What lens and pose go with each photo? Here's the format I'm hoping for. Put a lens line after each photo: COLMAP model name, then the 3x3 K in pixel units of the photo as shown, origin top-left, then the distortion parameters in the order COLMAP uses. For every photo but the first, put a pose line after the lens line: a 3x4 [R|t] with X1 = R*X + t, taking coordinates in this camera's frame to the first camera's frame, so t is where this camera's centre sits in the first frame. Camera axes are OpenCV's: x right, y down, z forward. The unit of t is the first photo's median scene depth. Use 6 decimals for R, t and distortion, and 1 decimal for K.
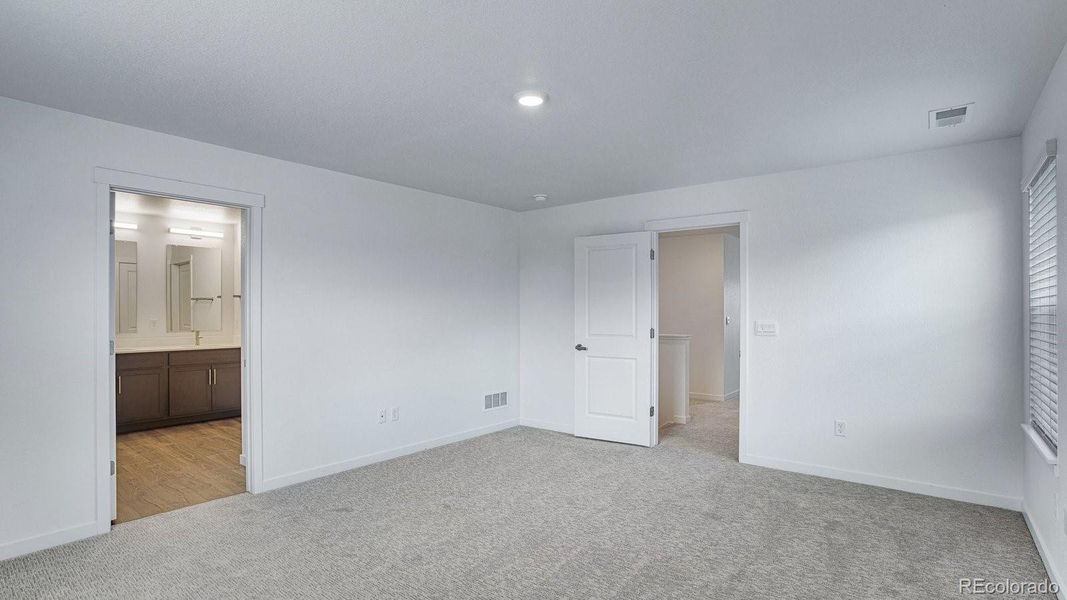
lens RADIAL K [[525.2, 0, 533.5], [0, 525.2, 300.0], [0, 0, 1]] dist [-0.060845, 0.027341]
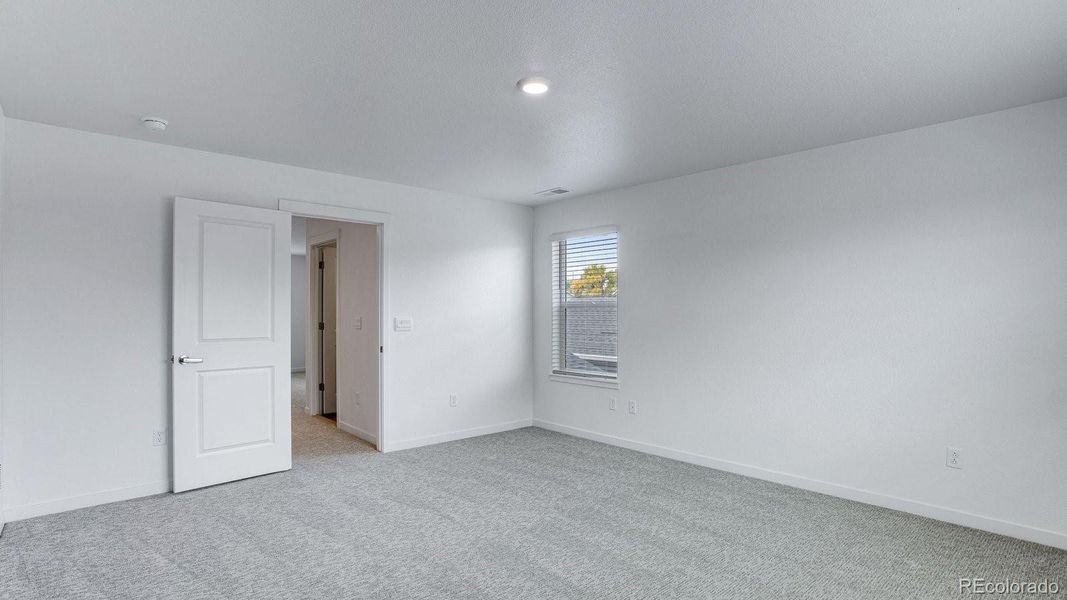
lens RADIAL K [[525.2, 0, 533.5], [0, 525.2, 300.0], [0, 0, 1]] dist [-0.060845, 0.027341]
pose [[0.154795, 0.025661, 0.987613, -0.611124], [-0.022464, 0.999496, -0.022449, 0.021667], [-0.987691, -0.018711, 0.155293, 0.547362]]
